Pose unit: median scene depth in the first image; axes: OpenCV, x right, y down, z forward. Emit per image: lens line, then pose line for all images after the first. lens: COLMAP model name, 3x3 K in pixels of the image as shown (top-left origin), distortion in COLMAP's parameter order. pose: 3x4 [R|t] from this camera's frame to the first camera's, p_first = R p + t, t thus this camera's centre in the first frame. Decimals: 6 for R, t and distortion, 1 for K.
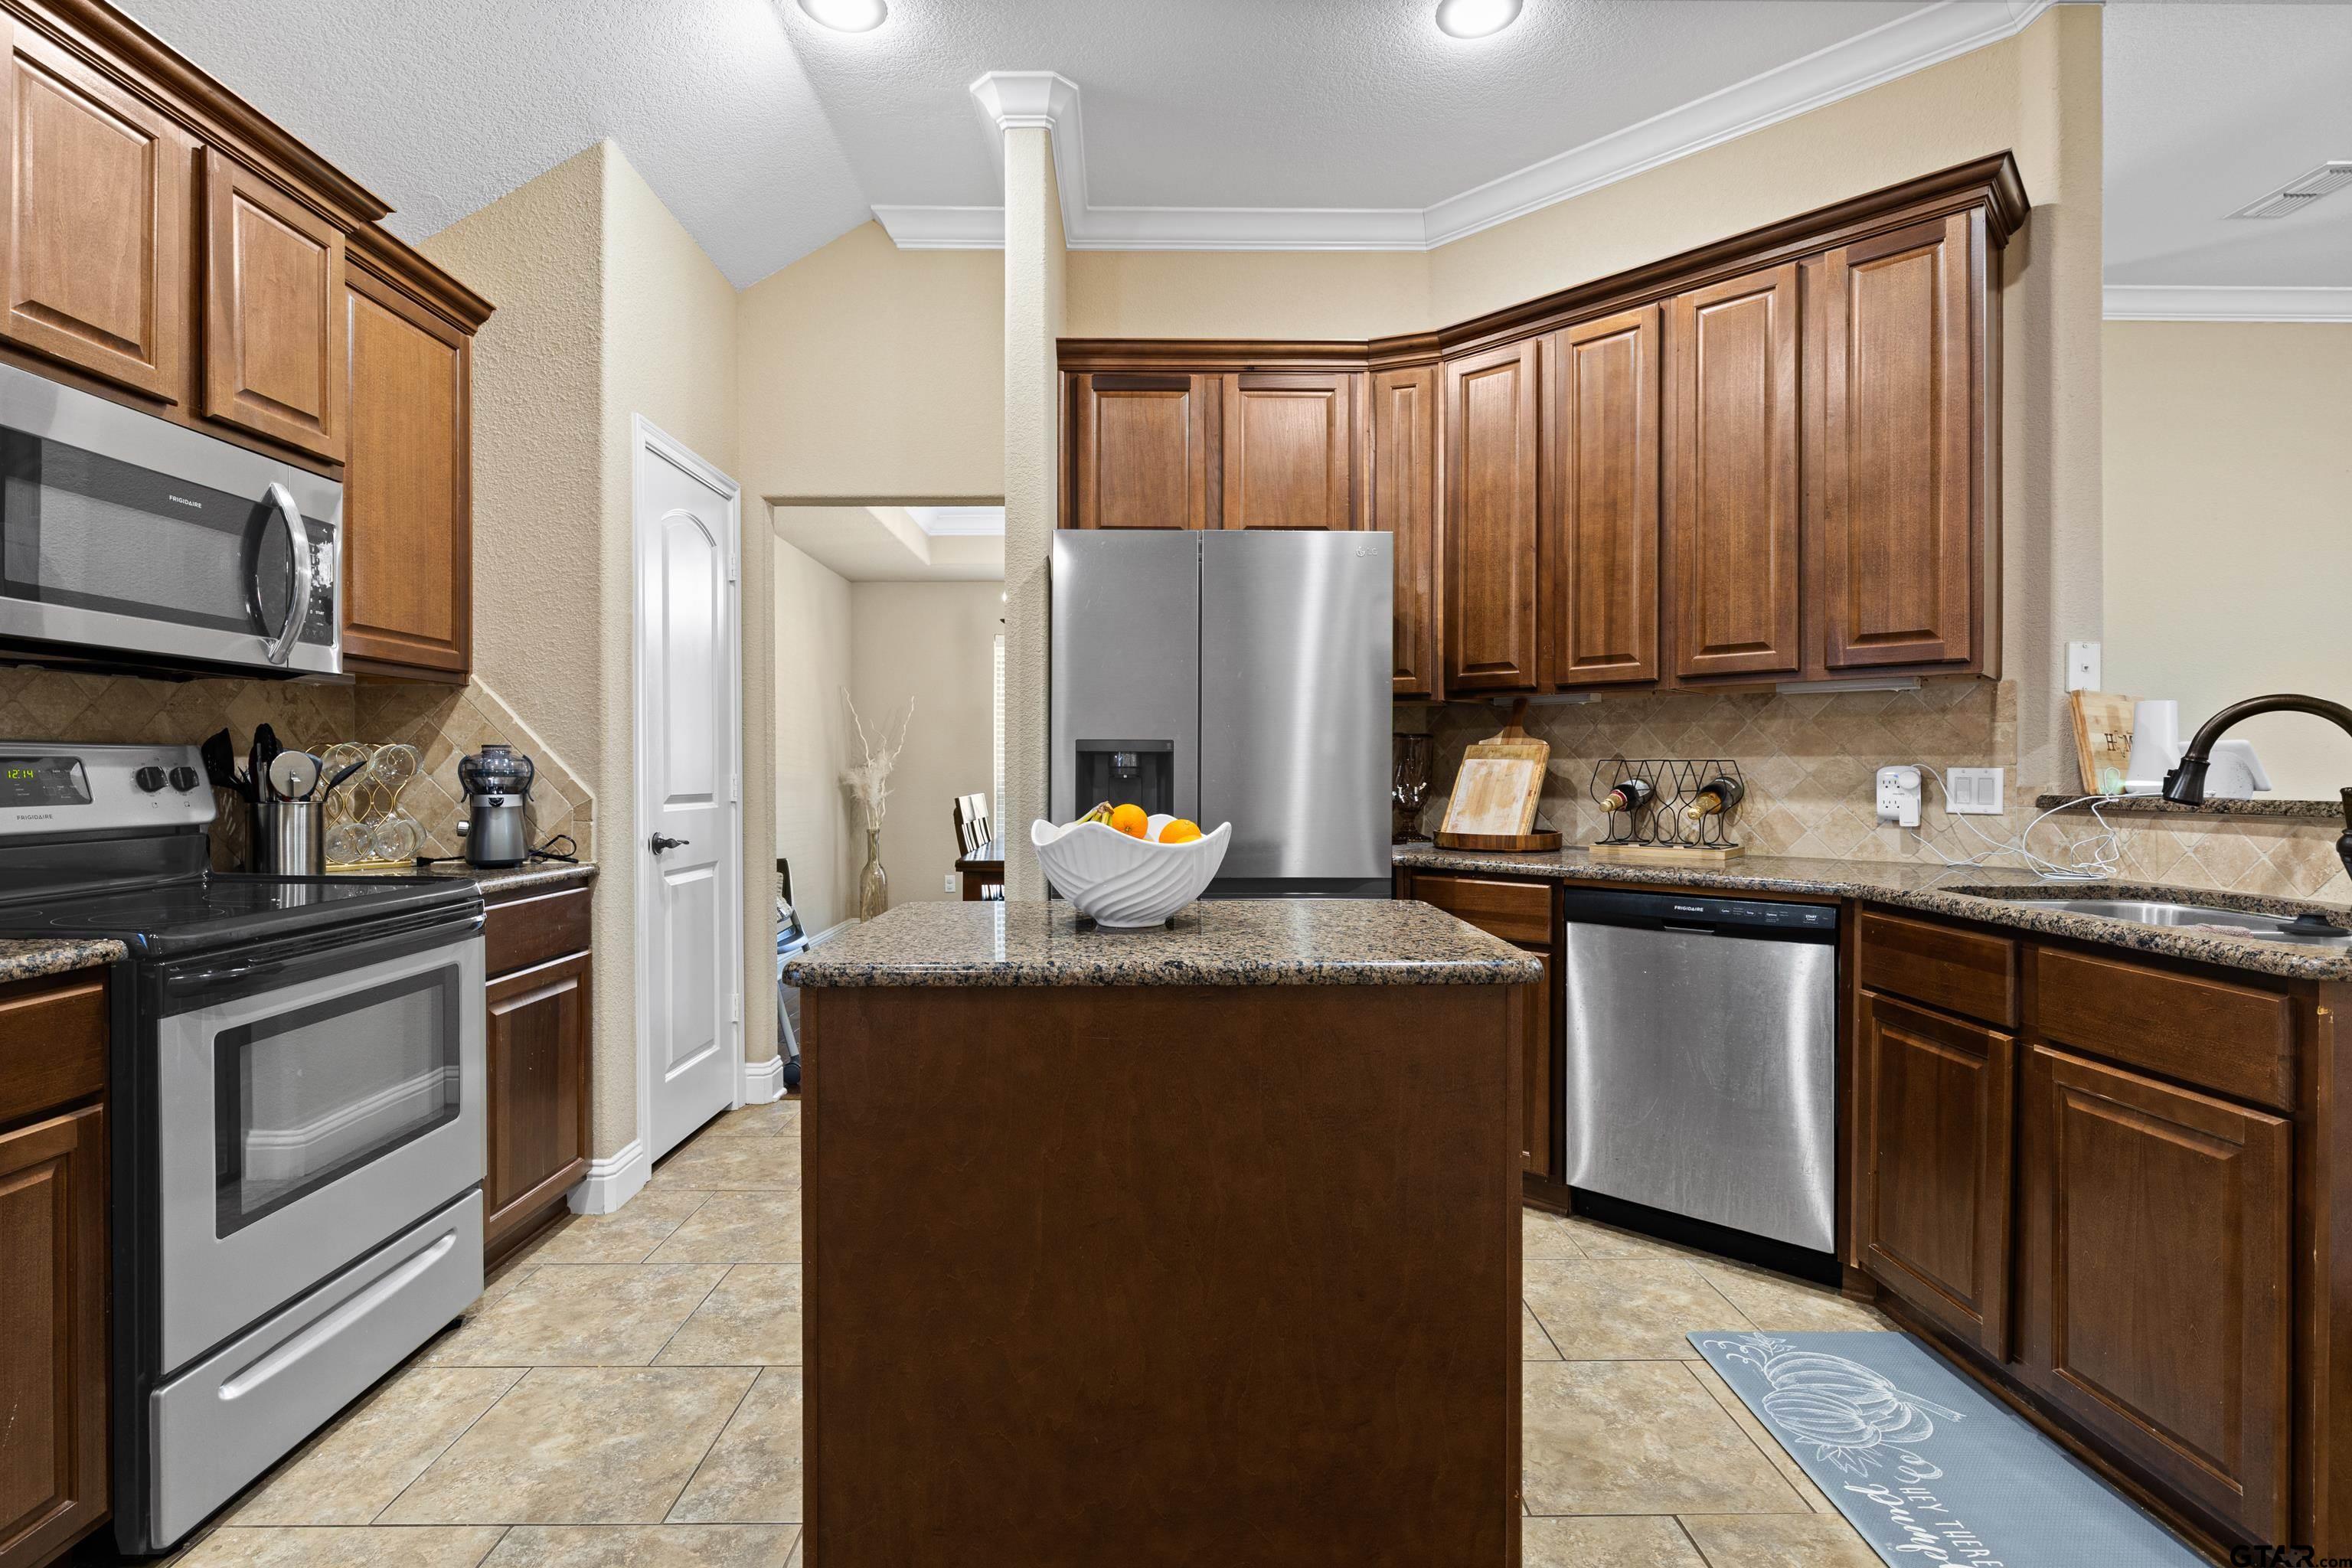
lens RADIAL K [[1094.1, 0, 1170.7], [0, 1094.1, 780.3], [0, 0, 1]] dist [-0.007910, 0.001152]
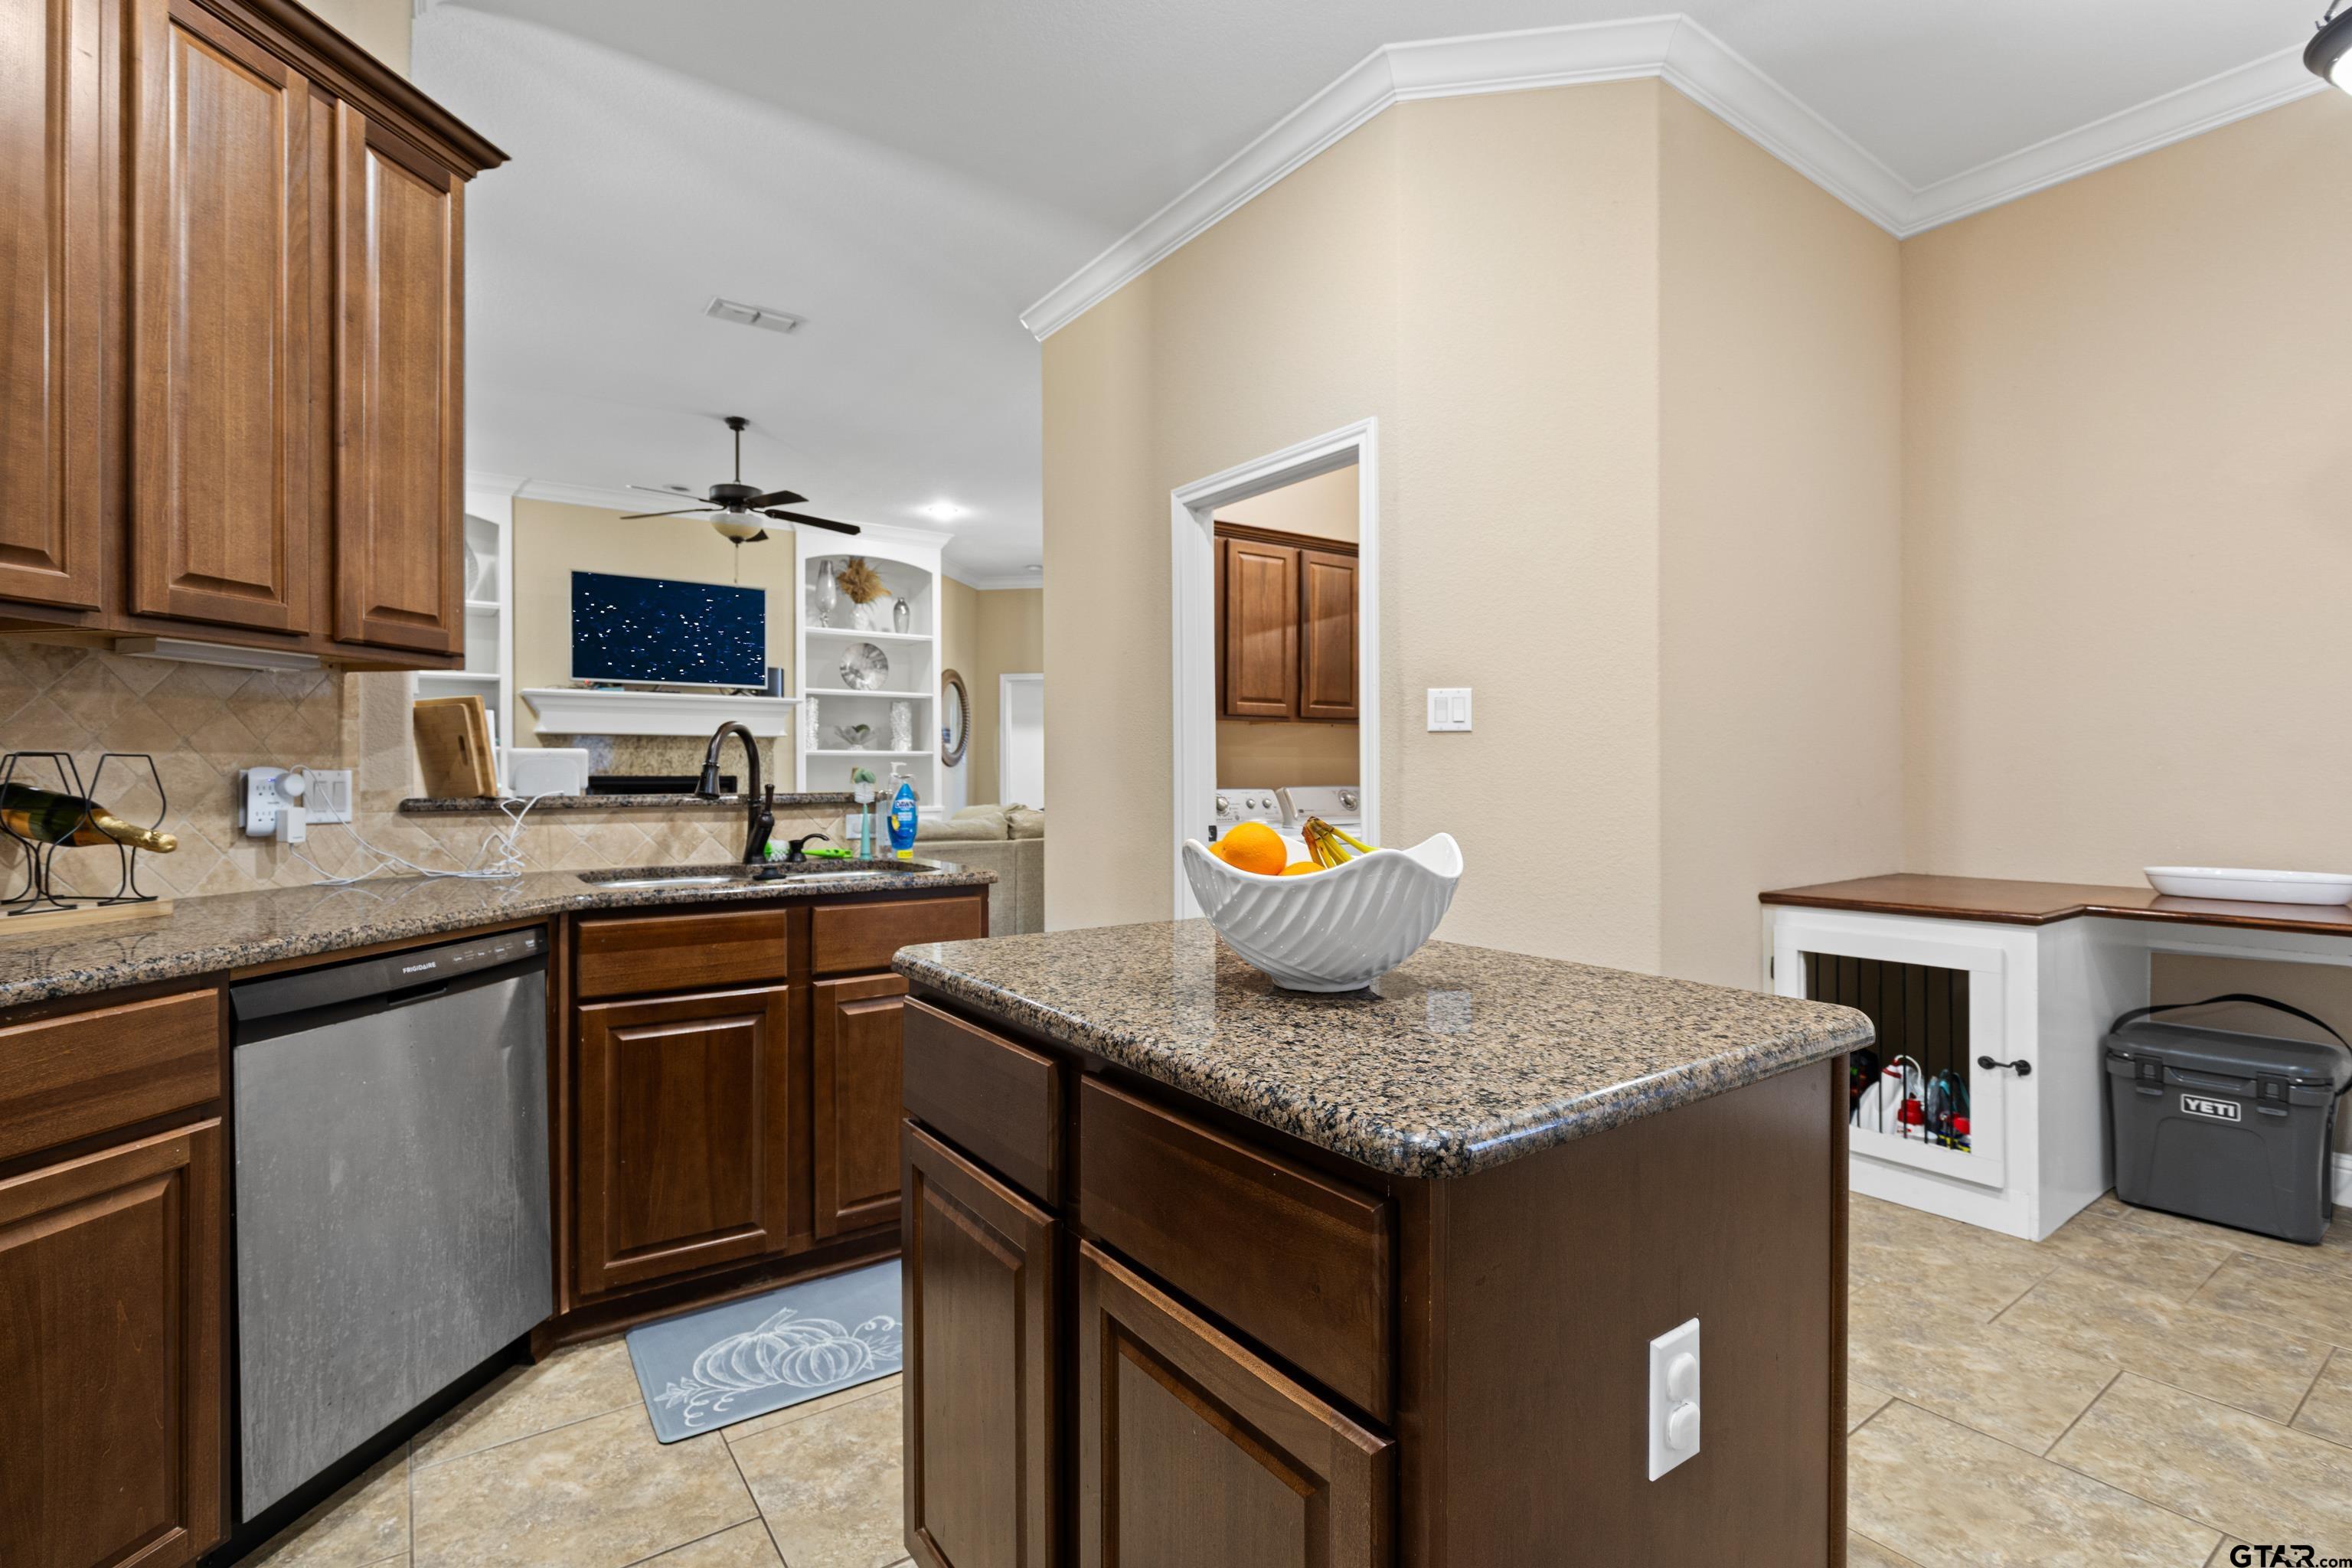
lens RADIAL K [[1094.1, 0, 1179.6], [0, 1094.1, 775.9], [0, 0, 1]] dist [-0.007910, 0.001152]
pose [[-0.572602, 0.000750, 0.819833, -0.362680], [0.007655, 0.999961, 0.004432, -0.005463], [-0.819798, 0.008813, -0.572585, 0.942798]]
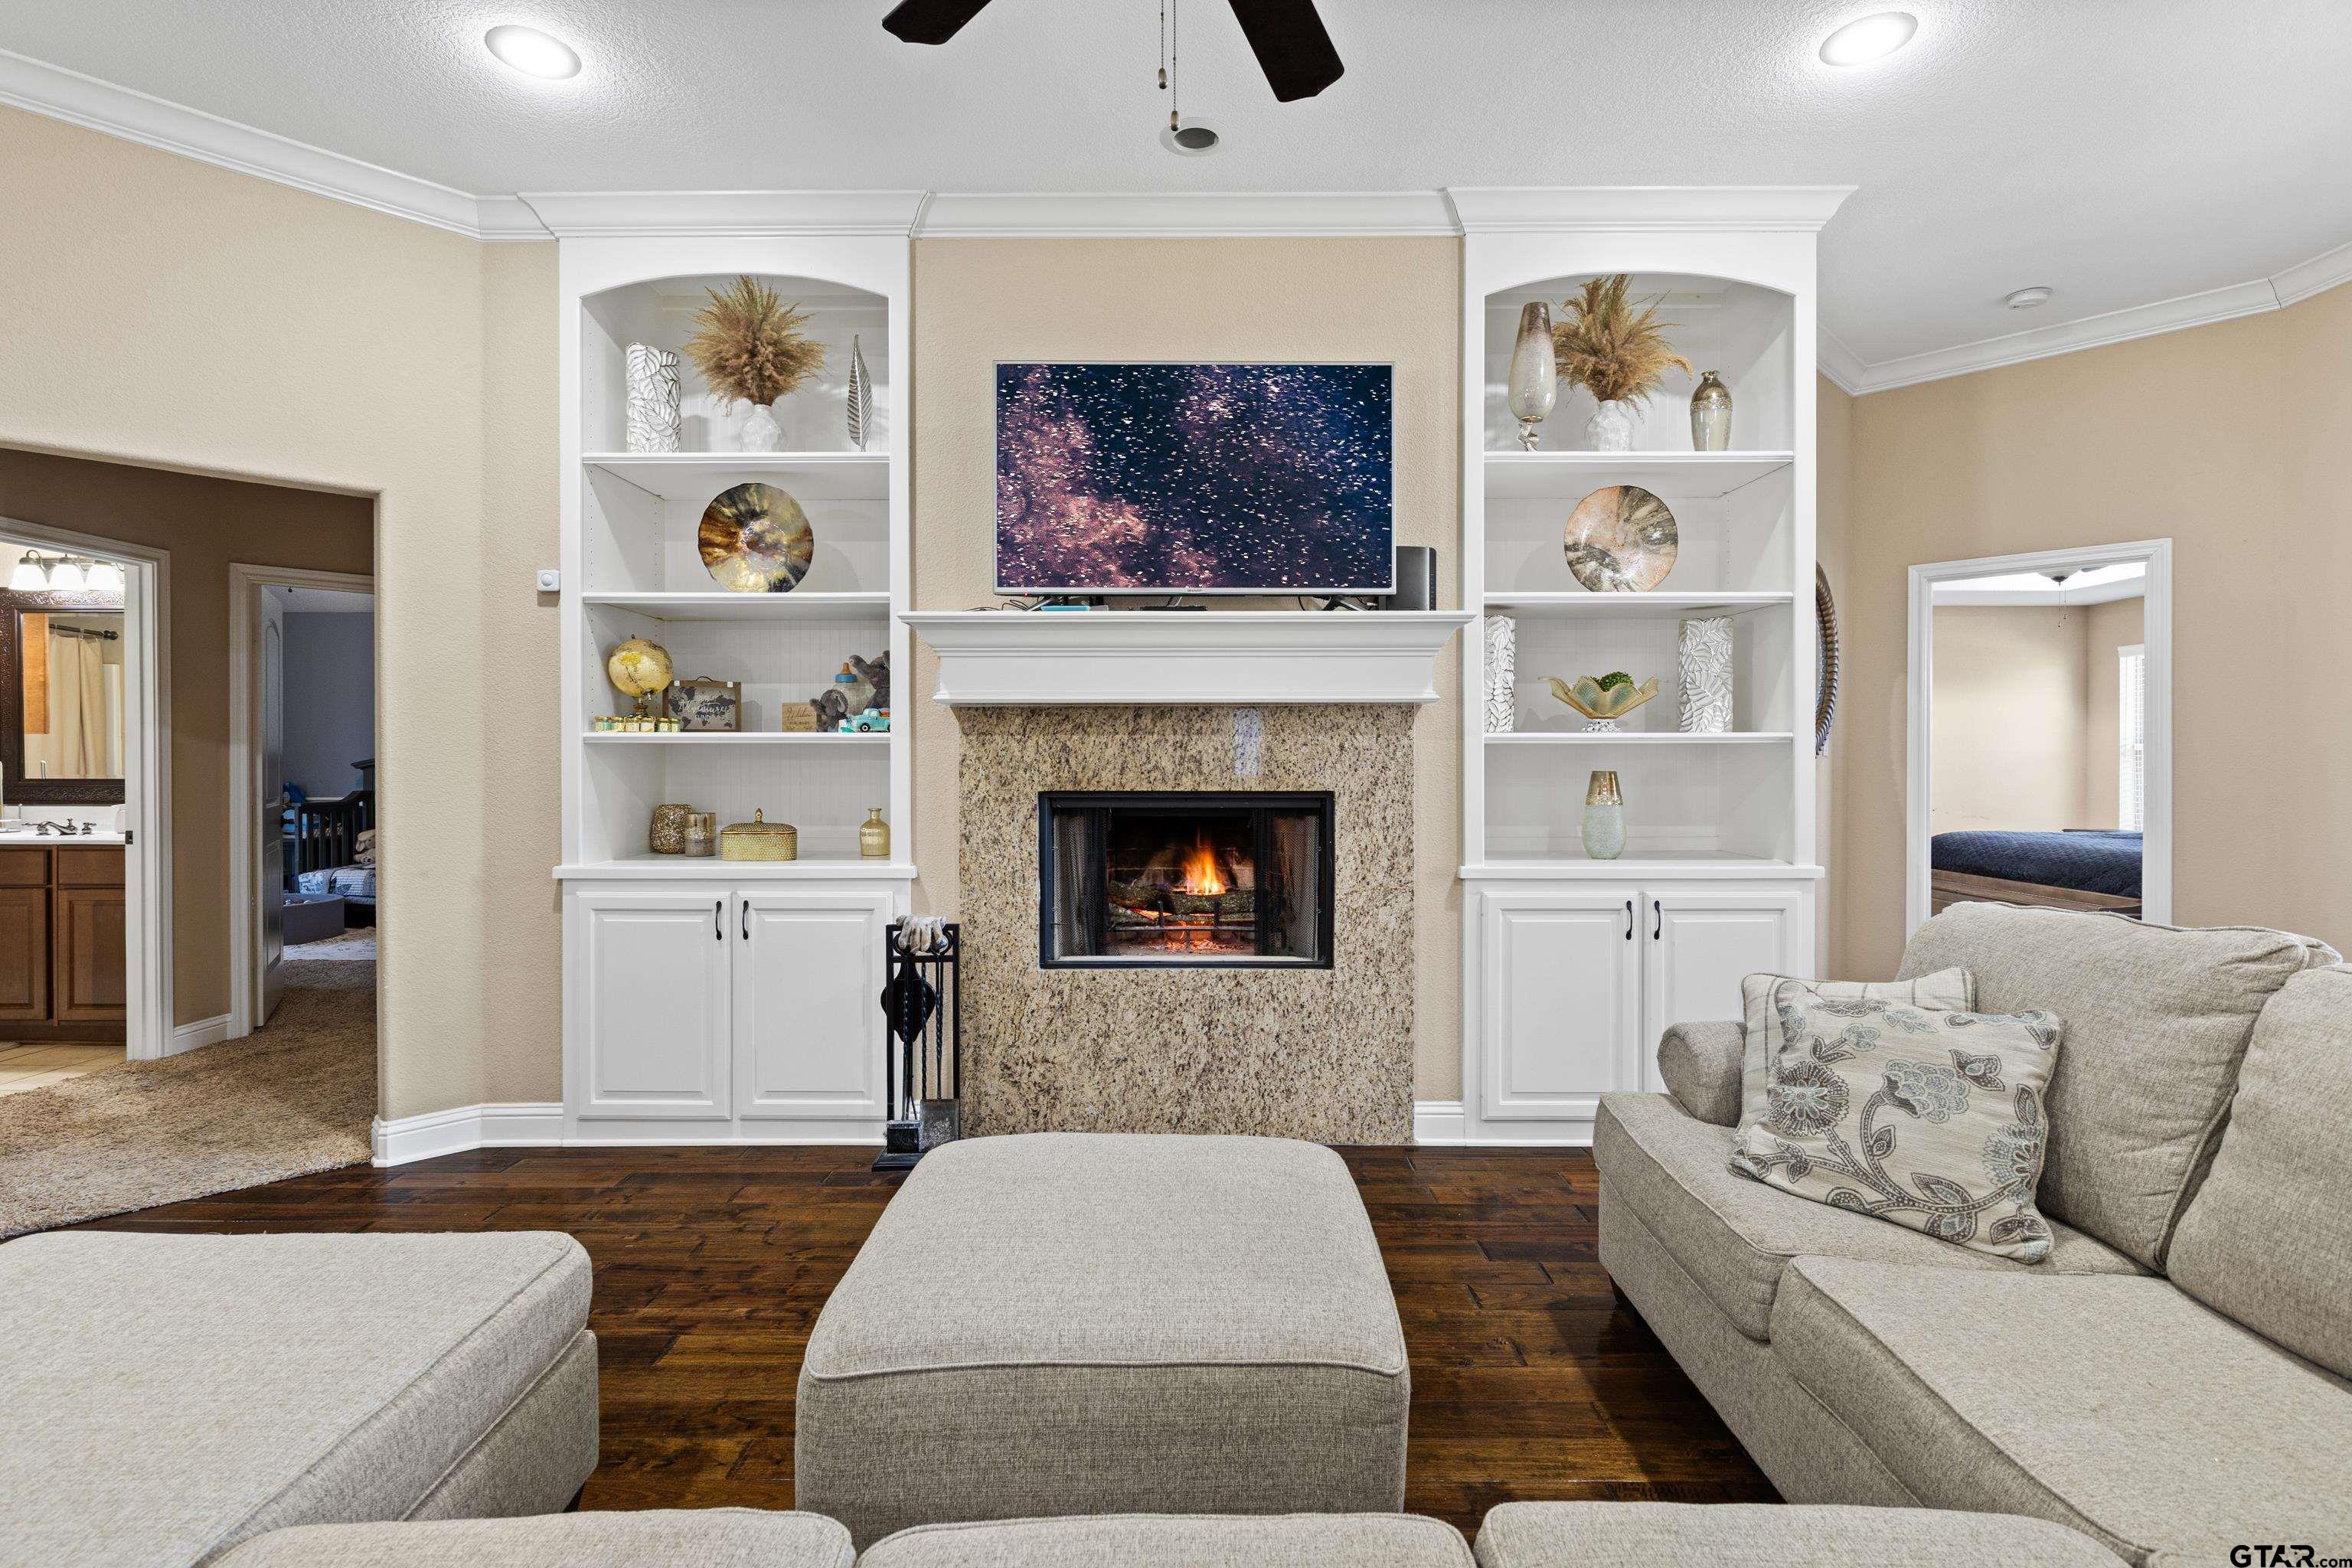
lens RADIAL K [[1094.1, 0, 1172.1], [0, 1094.1, 766.2], [0, 0, 1]] dist [-0.007910, 0.001152]
pose [[0.023236, -0.004452, 0.999720, 1.361417], [0.006269, 0.999971, 0.004307, -0.038290], [-0.999710, 0.006167, 0.023263, 0.412522]]
